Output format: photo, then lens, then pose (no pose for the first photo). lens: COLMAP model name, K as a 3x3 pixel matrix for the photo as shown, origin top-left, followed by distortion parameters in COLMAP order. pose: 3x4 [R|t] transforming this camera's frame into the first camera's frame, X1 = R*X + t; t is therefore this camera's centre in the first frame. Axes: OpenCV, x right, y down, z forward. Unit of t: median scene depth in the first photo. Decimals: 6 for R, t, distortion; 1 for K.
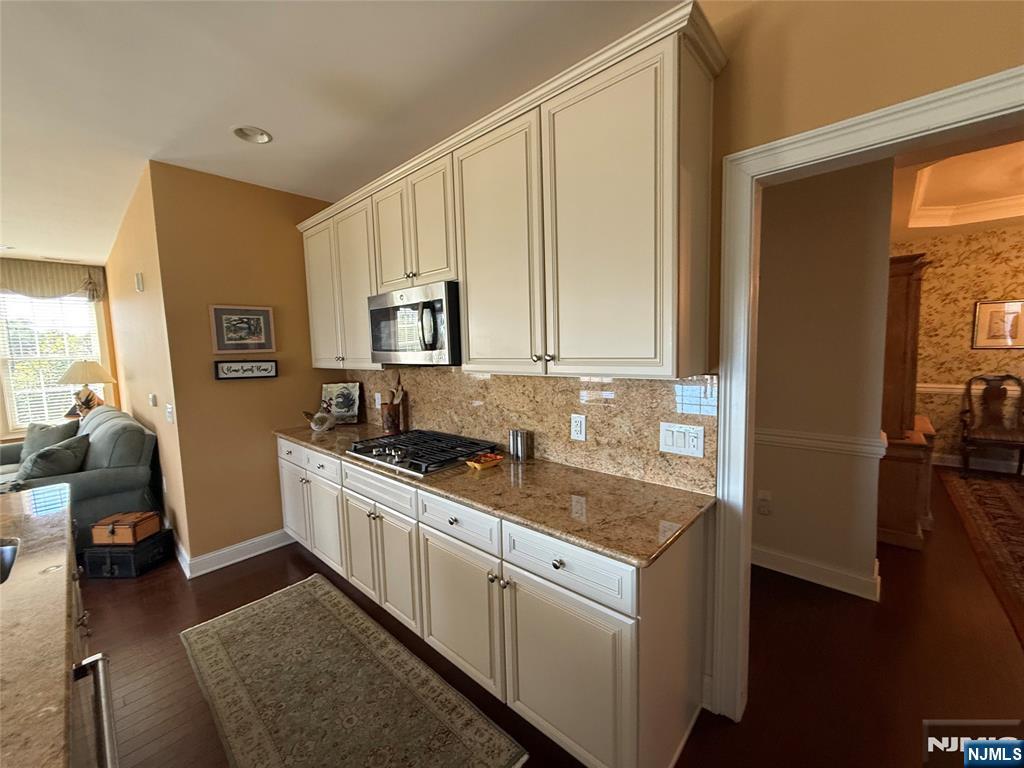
lens RADIAL K [[407.6, 0, 508.1], [0, 407.6, 383.7], [0, 0, 1]] dist [-0.003797, 0.000120]
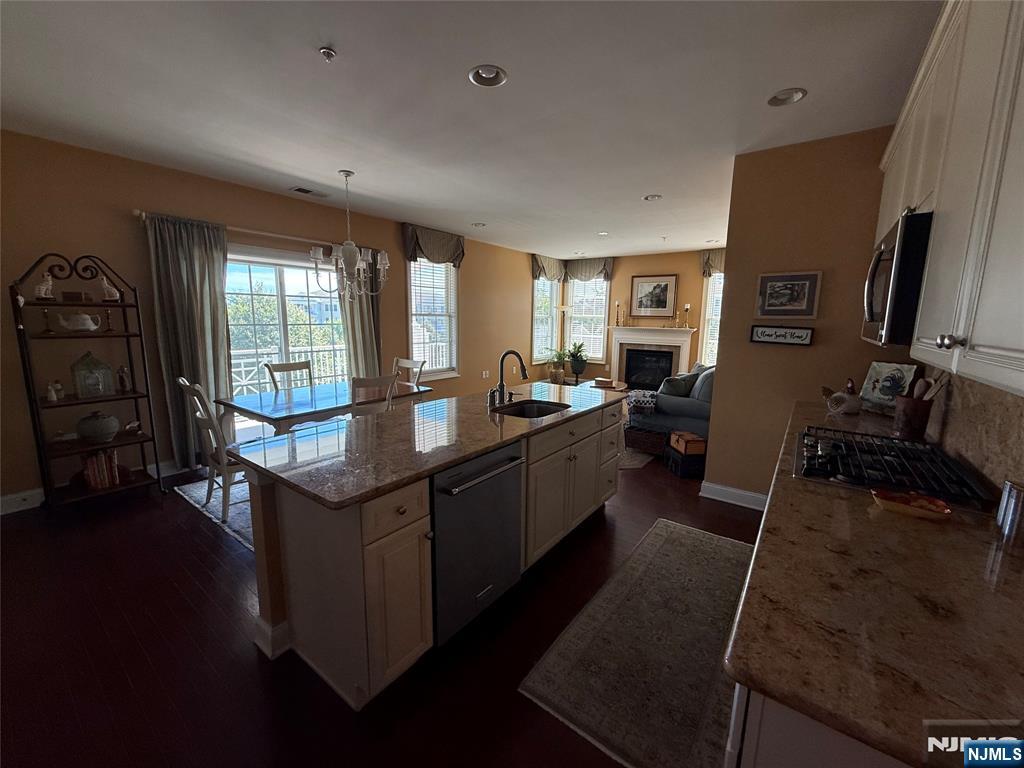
lens RADIAL K [[407.6, 0, 508.4], [0, 407.6, 382.4], [0, 0, 1]] dist [-0.003797, 0.000120]
pose [[0.104610, 0.187686, -0.976643, 0.313768], [-0.110419, 0.978151, 0.176149, -0.023281], [0.988364, 0.089413, 0.123049, 0.207489]]
